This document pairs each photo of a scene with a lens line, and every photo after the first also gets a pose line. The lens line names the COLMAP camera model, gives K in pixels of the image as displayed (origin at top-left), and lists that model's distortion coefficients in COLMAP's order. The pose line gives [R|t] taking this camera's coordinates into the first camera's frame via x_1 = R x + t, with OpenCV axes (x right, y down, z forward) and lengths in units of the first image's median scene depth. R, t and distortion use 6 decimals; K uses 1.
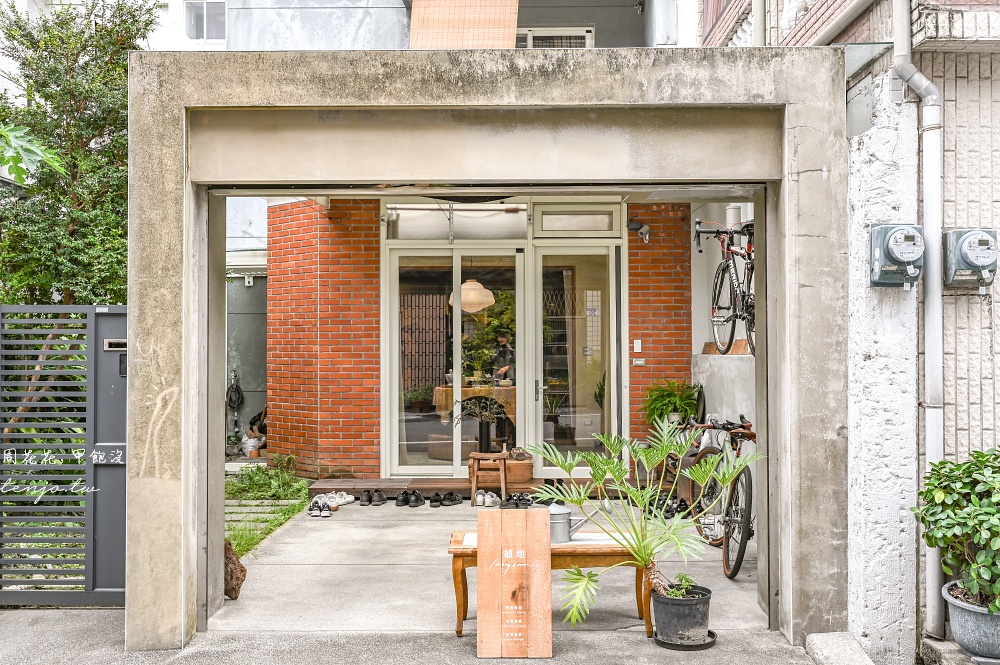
lens RADIAL K [[1048.9, 0, 500.0], [0, 1048.9, 332.5], [0, 0, 1]] dist [0.018897, 0.004550]
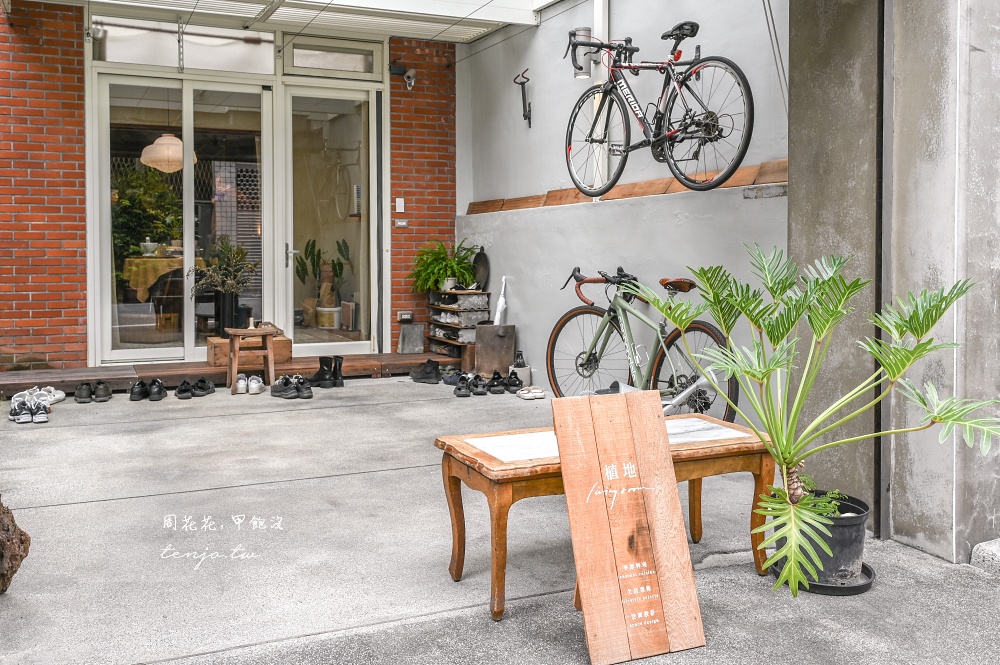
lens RADIAL K [[928.4, 0, 499.1], [0, 928.4, 264.6], [0, 0, 1]] dist [0.022001, -0.002875]
pose [[0.917919, -0.005913, 0.396724, -0.107661], [-0.009287, 0.999295, 0.036382, 0.034436], [-0.396659, -0.037080, 0.917217, 0.243120]]
